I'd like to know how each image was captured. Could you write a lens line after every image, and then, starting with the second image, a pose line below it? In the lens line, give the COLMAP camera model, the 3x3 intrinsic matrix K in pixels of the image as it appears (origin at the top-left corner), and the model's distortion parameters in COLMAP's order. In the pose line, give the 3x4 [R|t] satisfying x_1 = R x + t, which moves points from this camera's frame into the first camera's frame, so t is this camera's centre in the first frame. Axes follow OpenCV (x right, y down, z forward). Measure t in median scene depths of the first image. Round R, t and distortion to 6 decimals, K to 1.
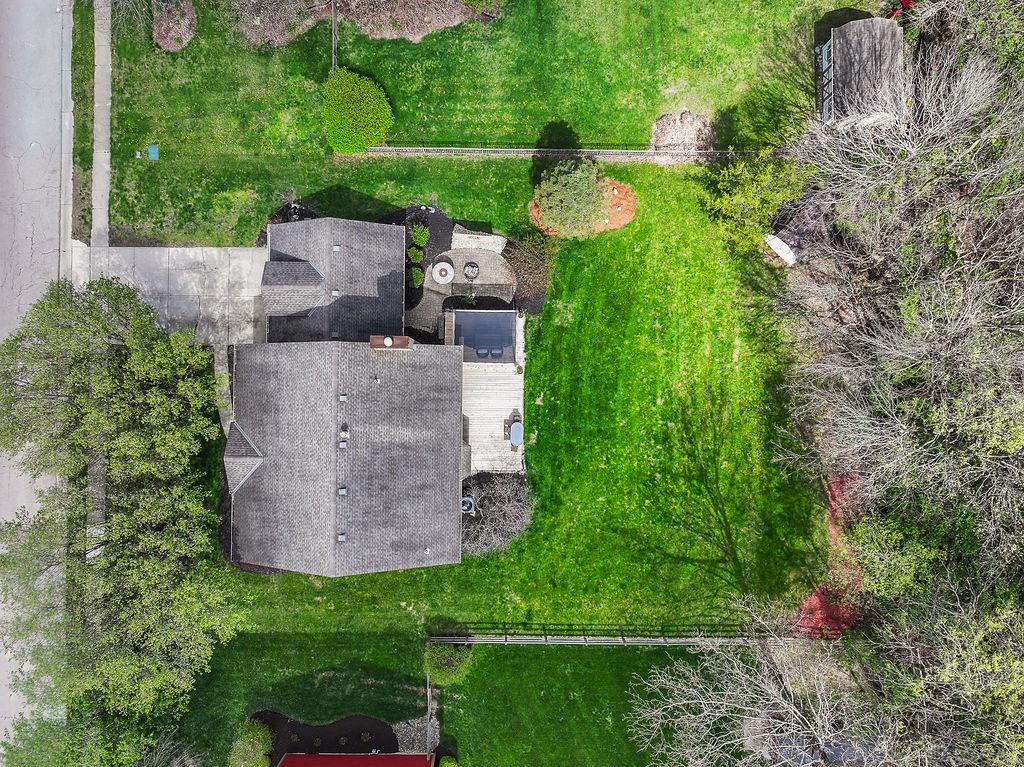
lens RADIAL K [[814.2, 0, 511.8], [0, 814.2, 384.5], [0, 0, 1]] dist [0.003354, 0.004603]
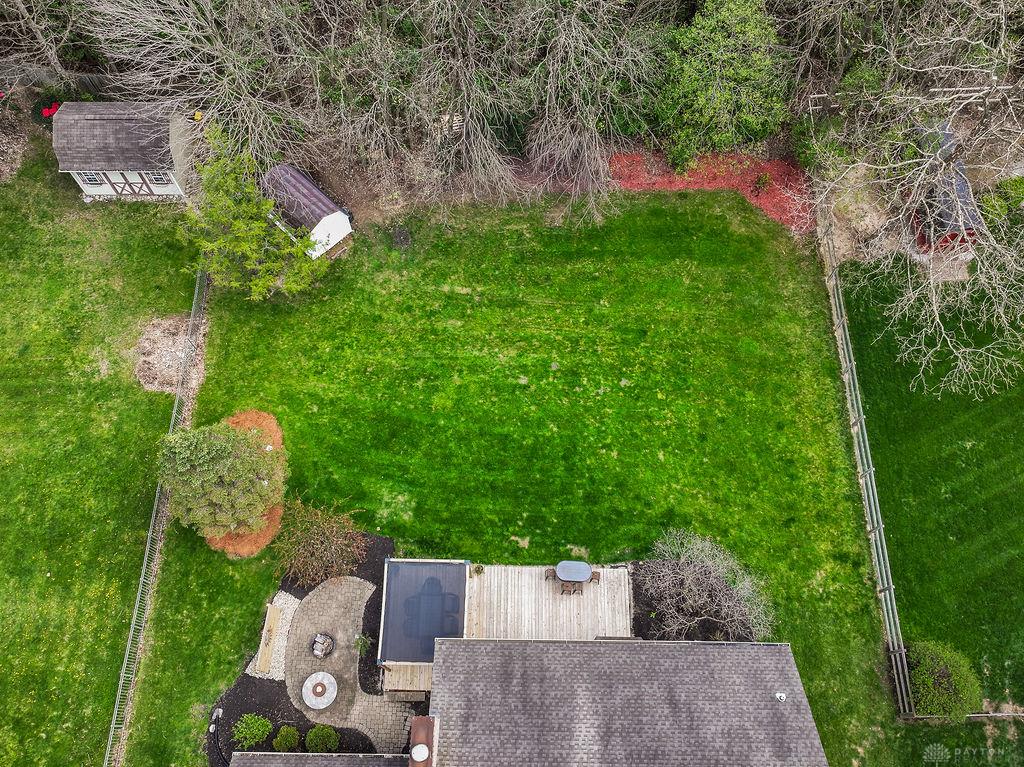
lens RADIAL K [[814.2, 0, 509.3], [0, 814.2, 383.6], [0, 0, 1]] dist [0.003354, 0.004603]
pose [[0.001720, -0.917315, 0.398159, -0.115136], [0.999879, 0.007722, 0.013470, -0.001560], [-0.015431, 0.398088, 0.917218, 0.324935]]
